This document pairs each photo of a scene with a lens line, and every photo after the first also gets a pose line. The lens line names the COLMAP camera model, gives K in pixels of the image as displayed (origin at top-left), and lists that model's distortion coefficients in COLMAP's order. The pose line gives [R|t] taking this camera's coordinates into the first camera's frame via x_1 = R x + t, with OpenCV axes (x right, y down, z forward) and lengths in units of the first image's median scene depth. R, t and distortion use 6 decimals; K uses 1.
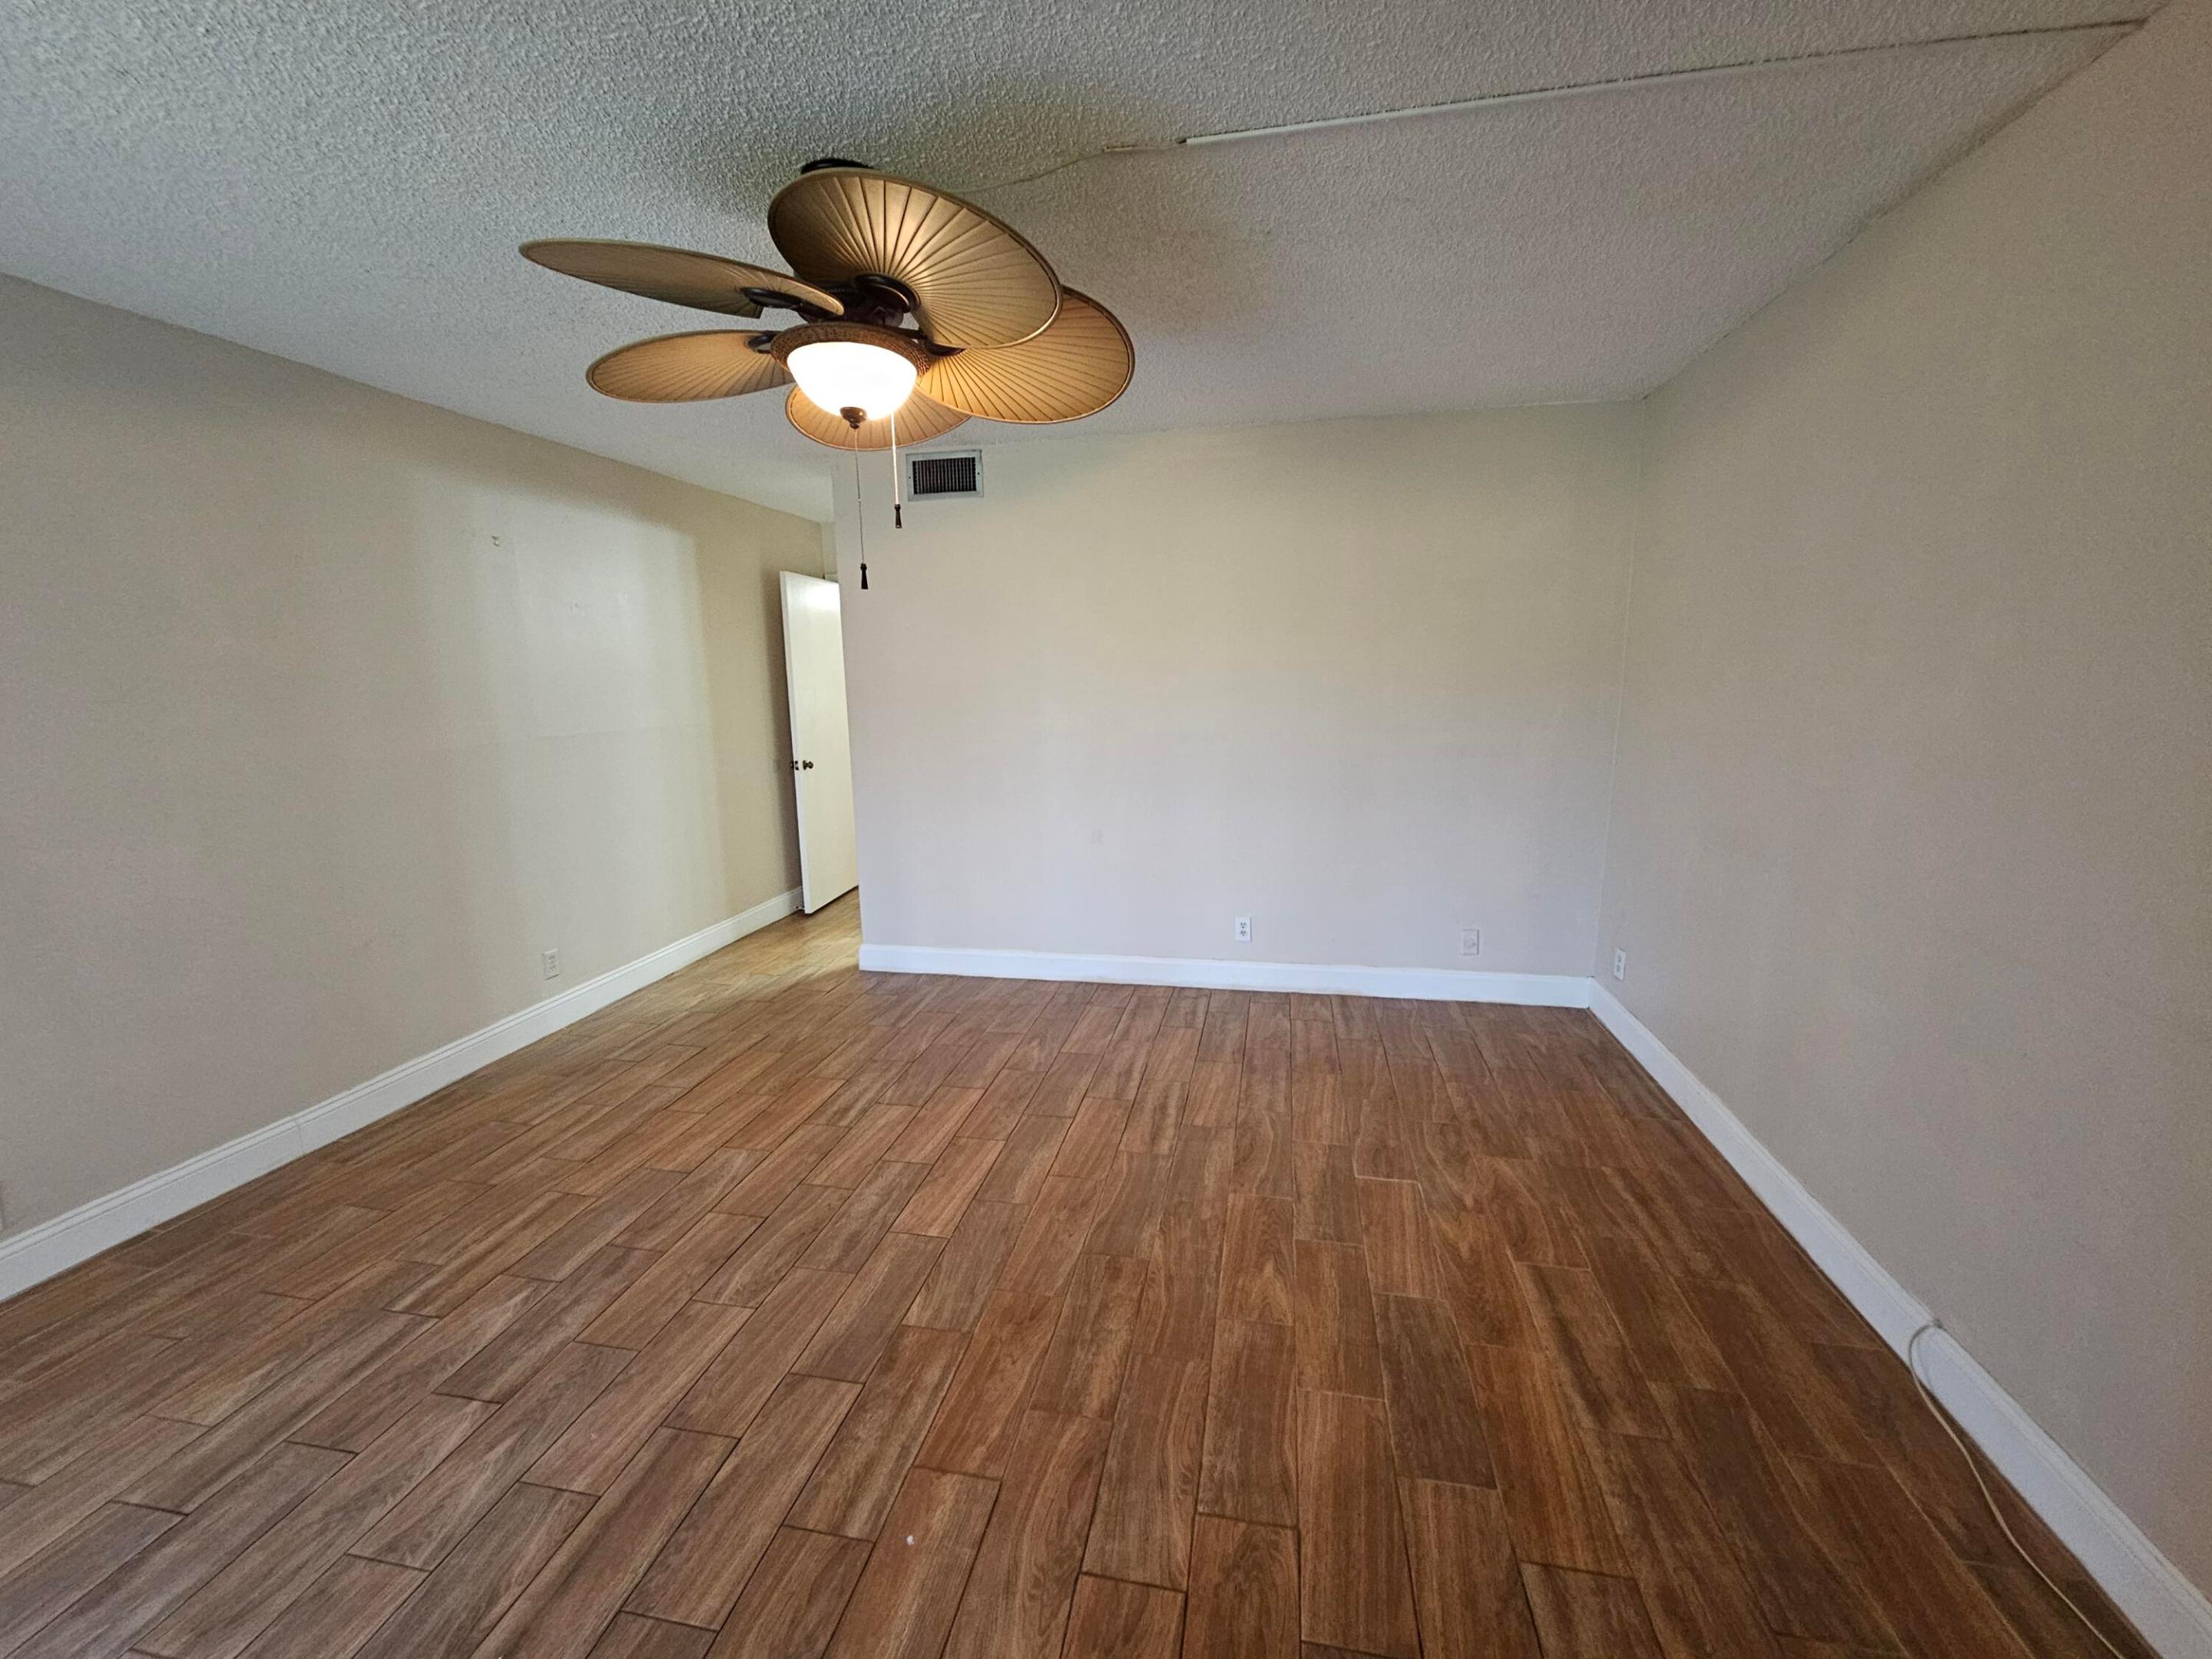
lens RADIAL K [[904.0, 0, 1103.9], [0, 904.0, 829.3], [0, 0, 1]] dist [-0.000820, 0.001752]
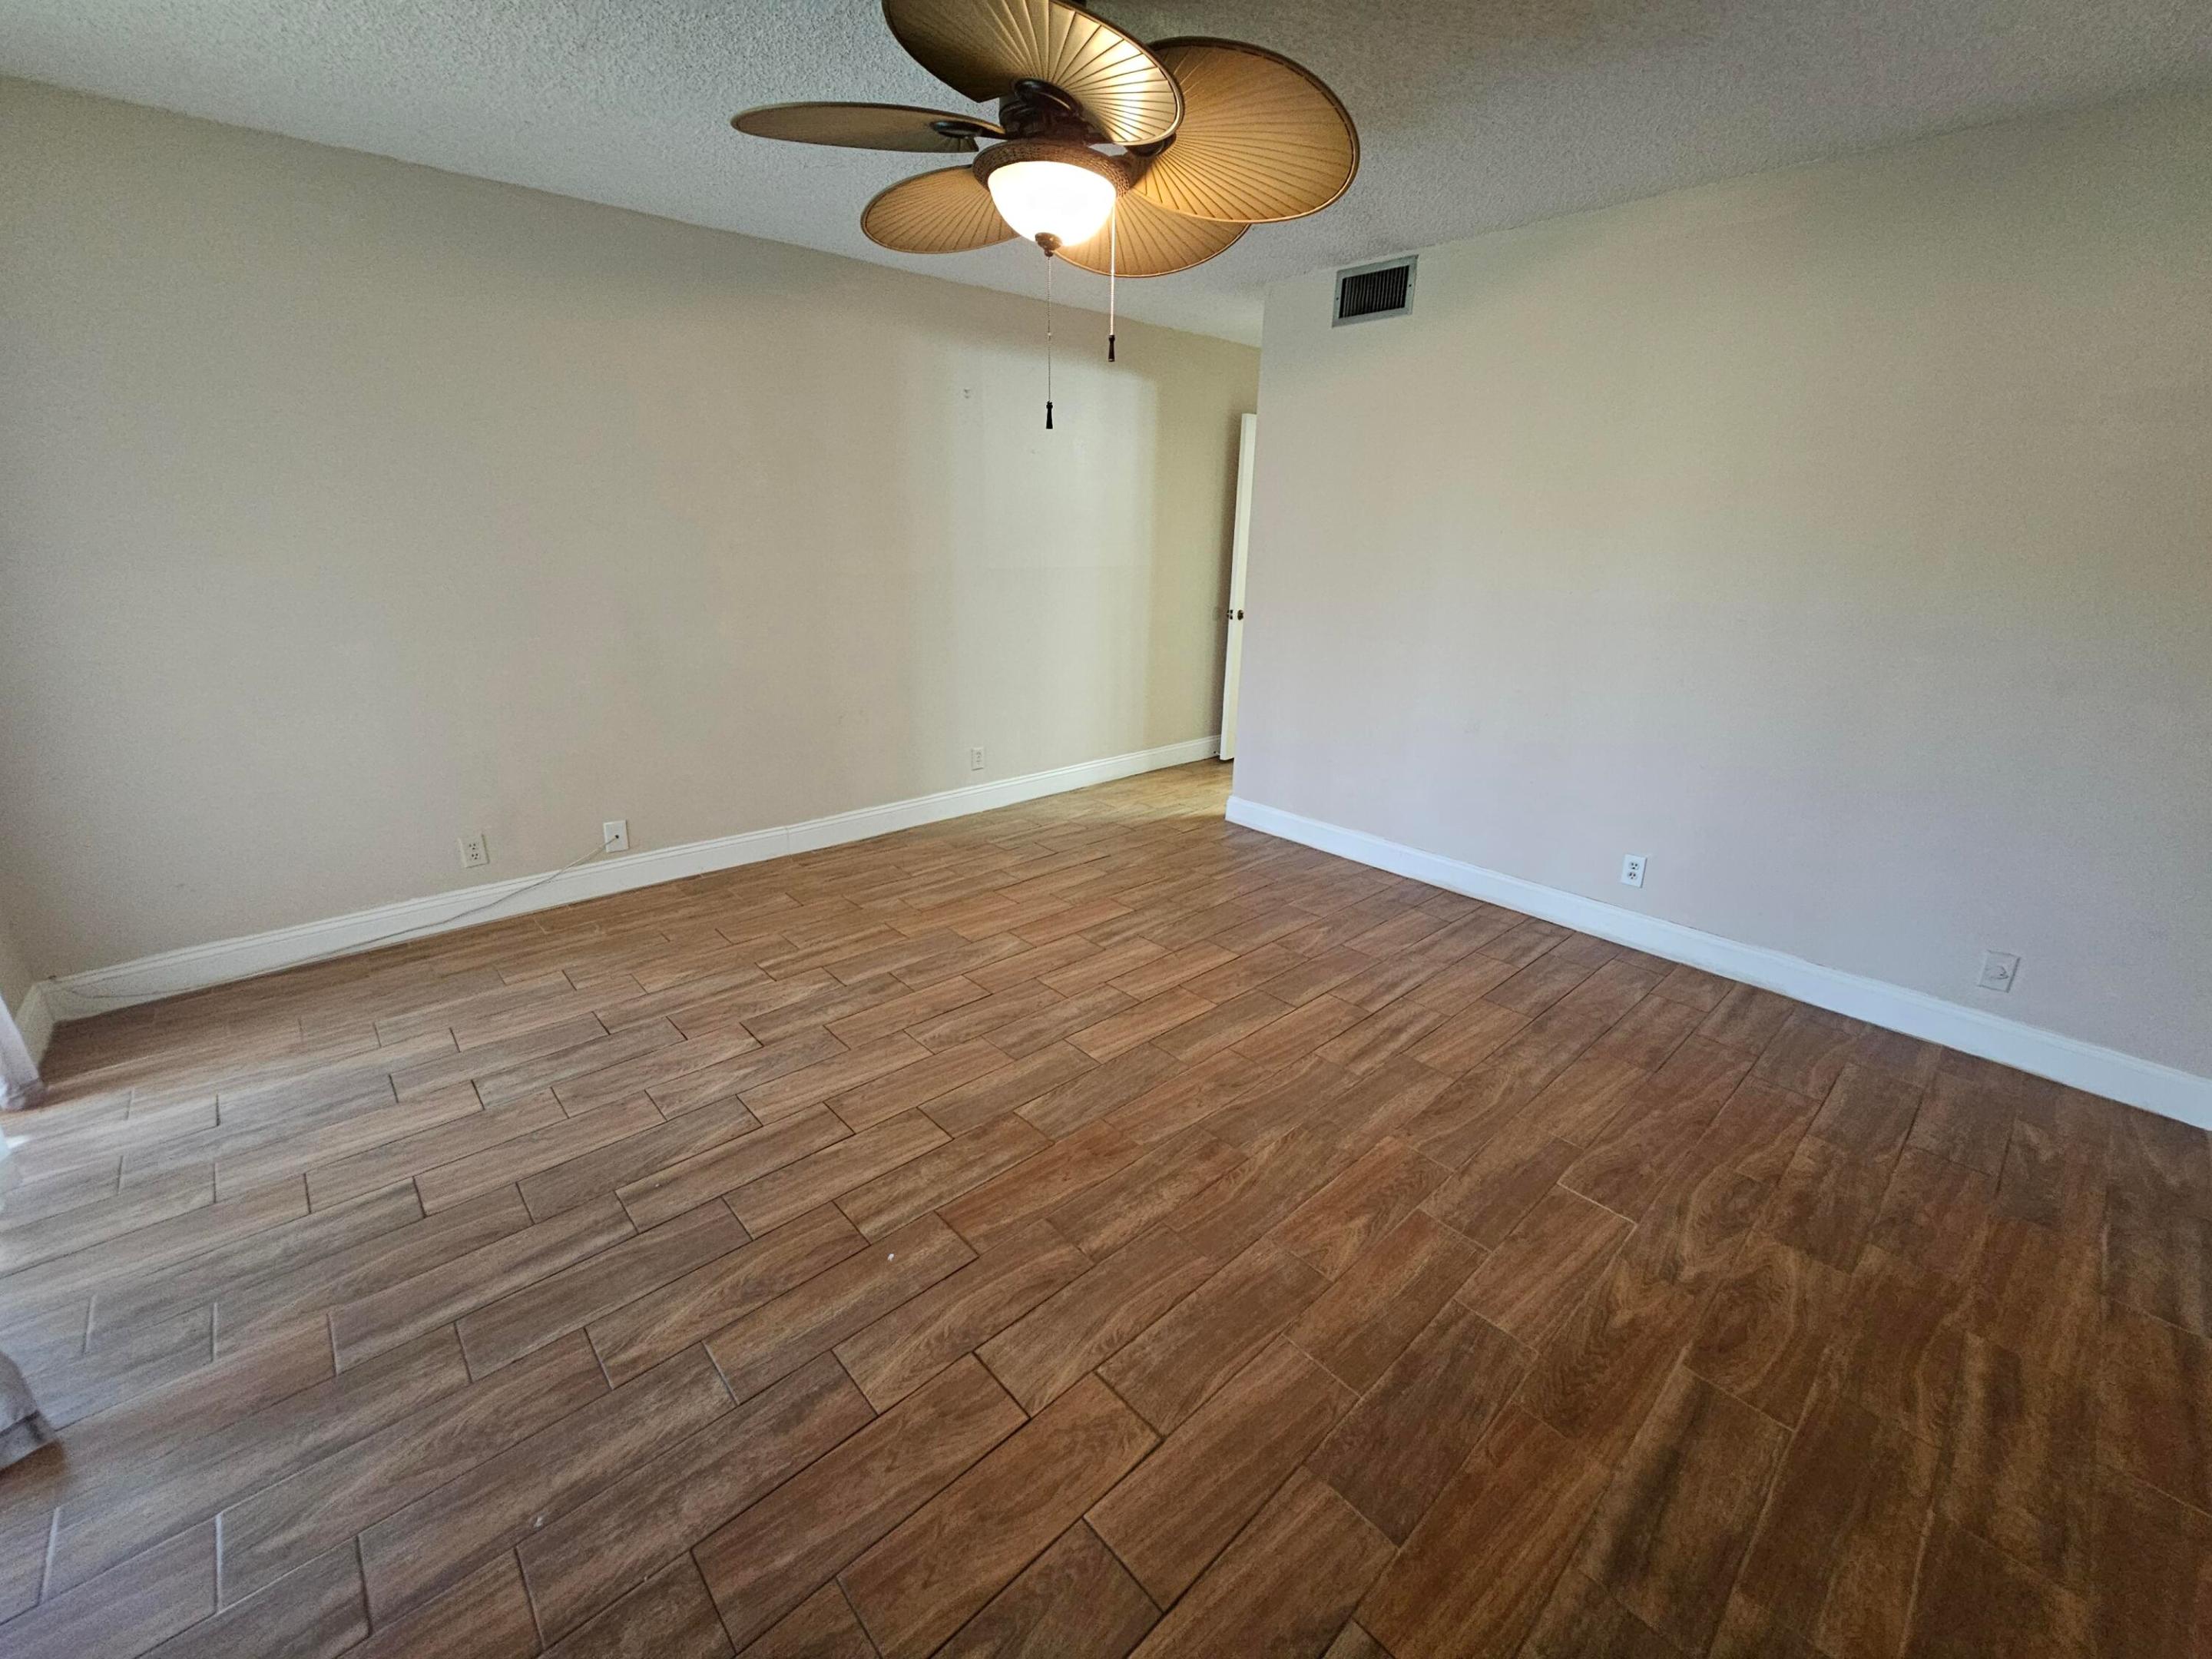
lens RADIAL K [[904.0, 0, 1103.9], [0, 904.0, 829.8], [0, 0, 1]] dist [-0.000820, 0.001752]
pose [[0.805281, 0.220266, -0.550459, 0.340085], [-0.134011, 0.972023, 0.192906, -0.025955], [0.577550, -0.081576, 0.812270, 0.139022]]
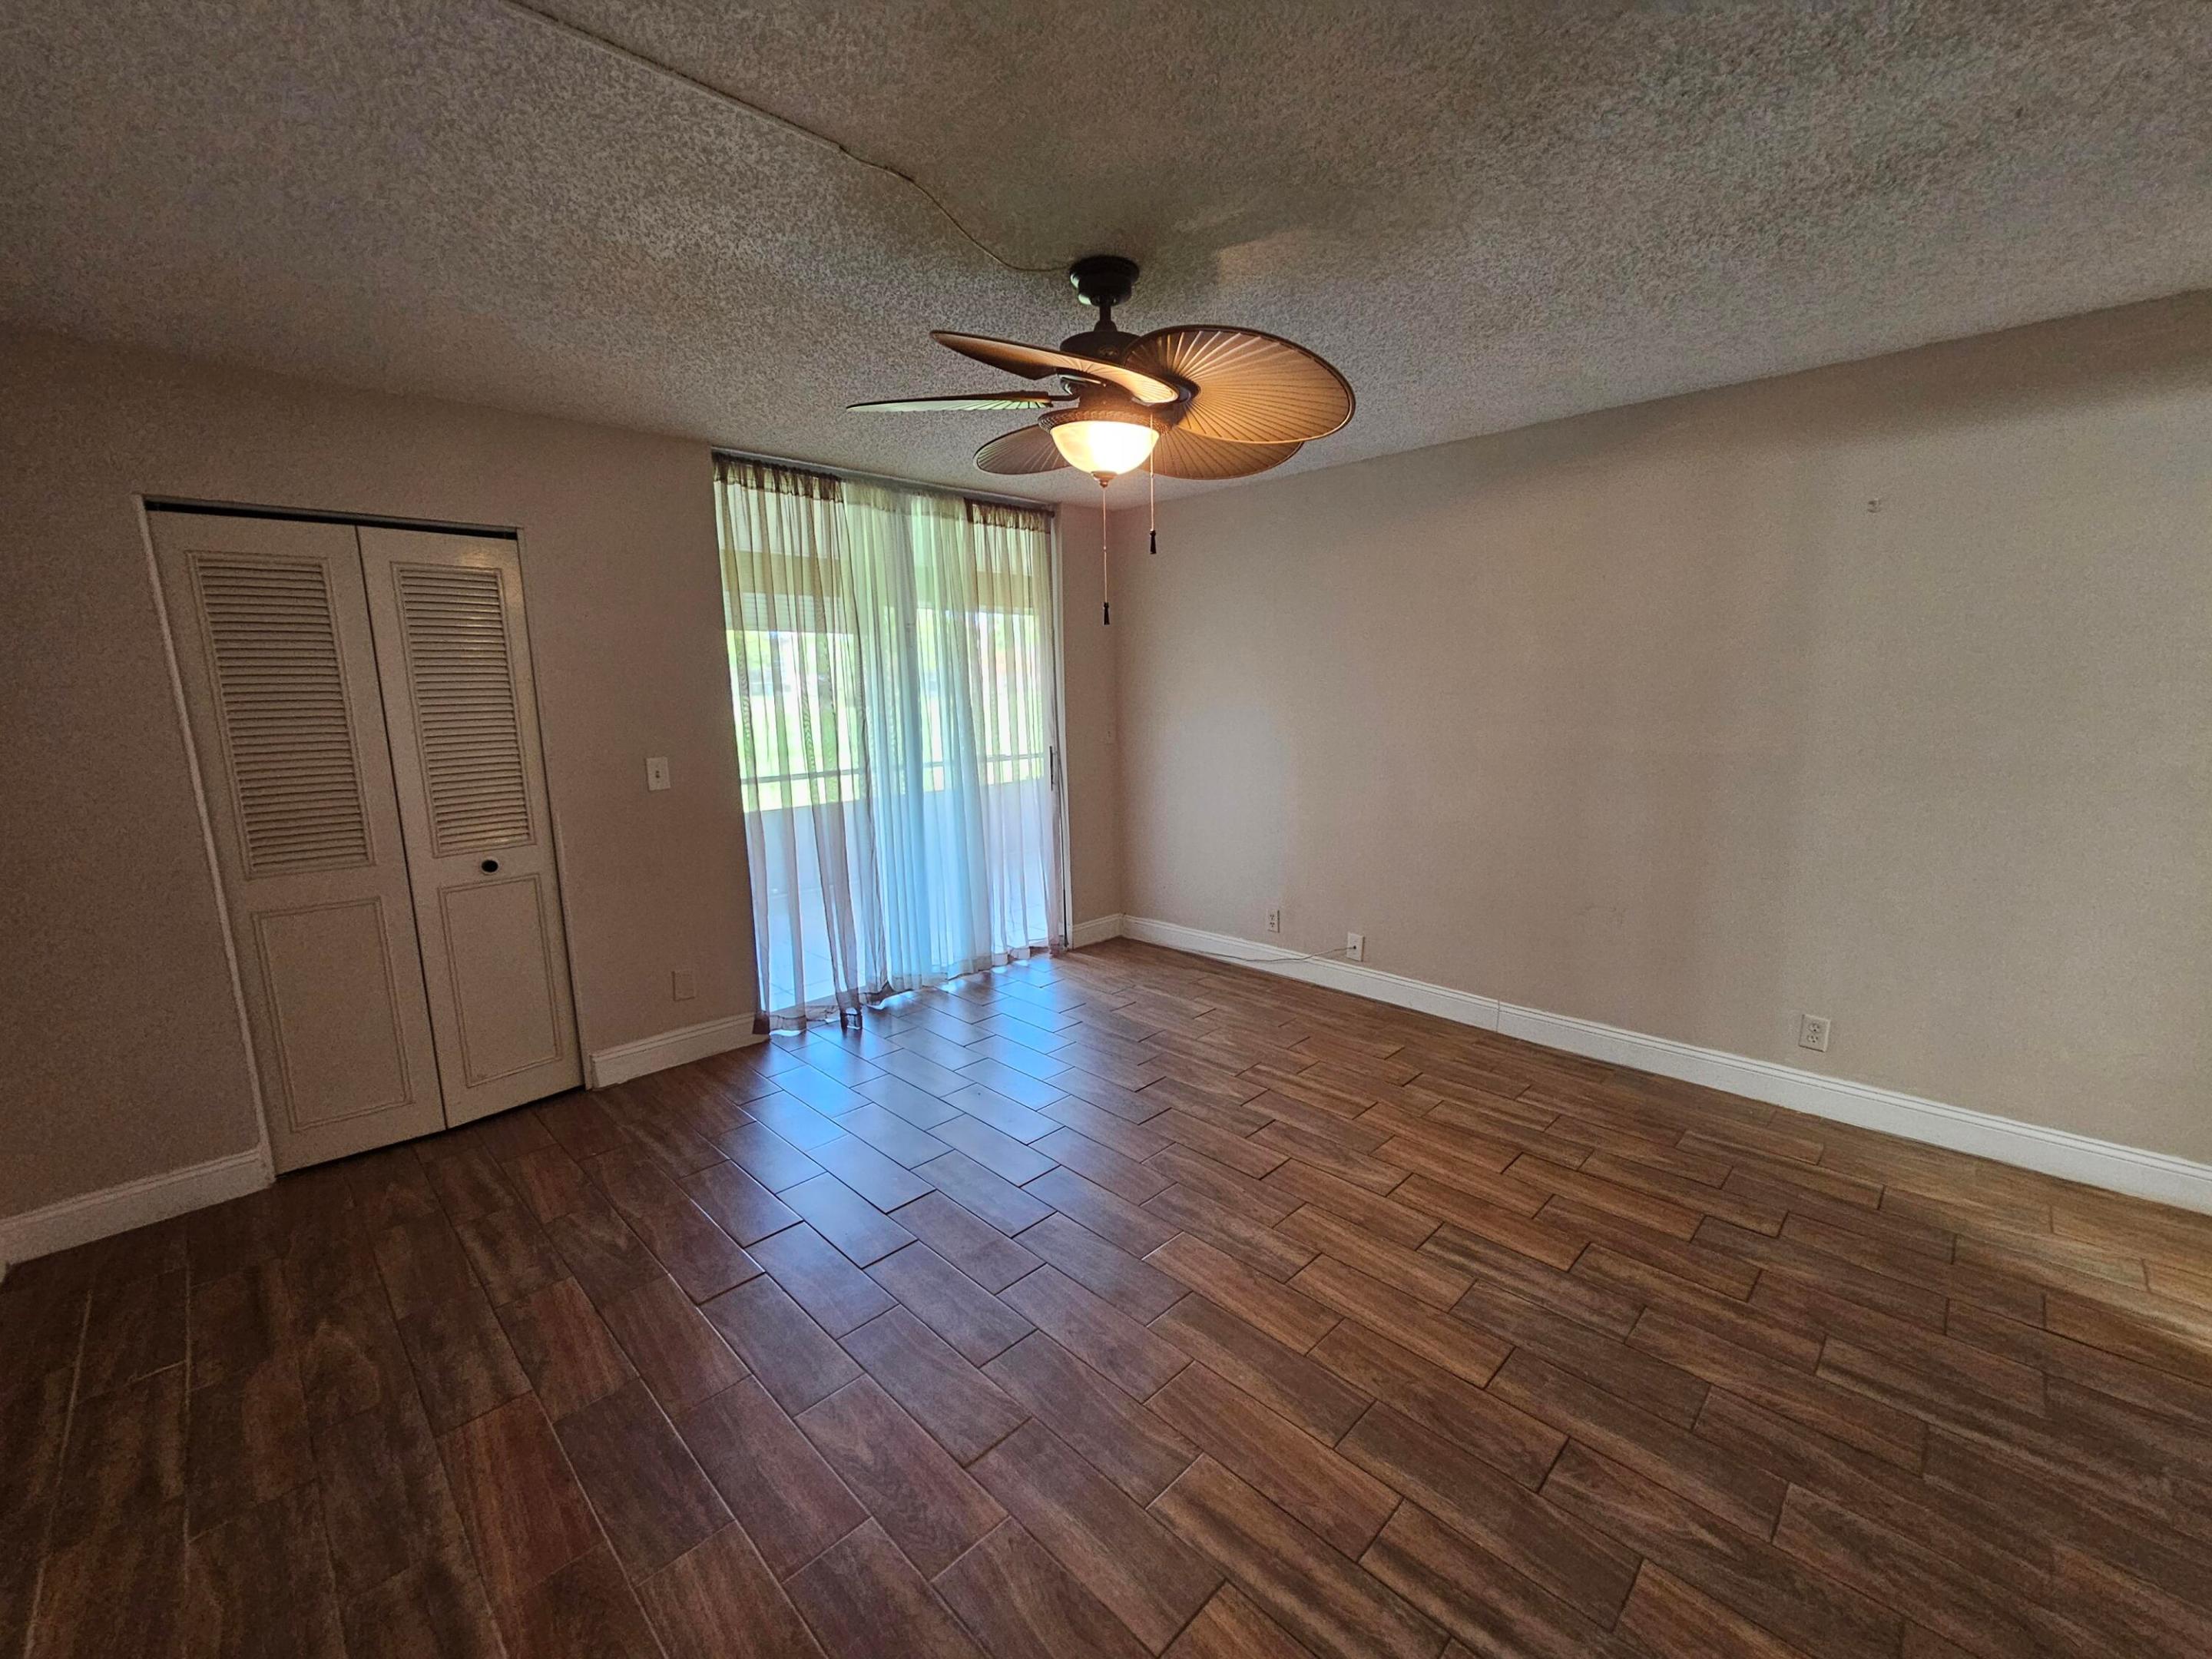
lens RADIAL K [[904.0, 0, 1104.4], [0, 904.0, 826.3], [0, 0, 1]] dist [-0.000820, 0.001752]
pose [[-0.556258, 0.157642, -0.815920, 0.556947], [-0.116917, 0.957230, 0.264652, -0.251180], [0.822744, 0.242610, -0.514036, 1.280624]]
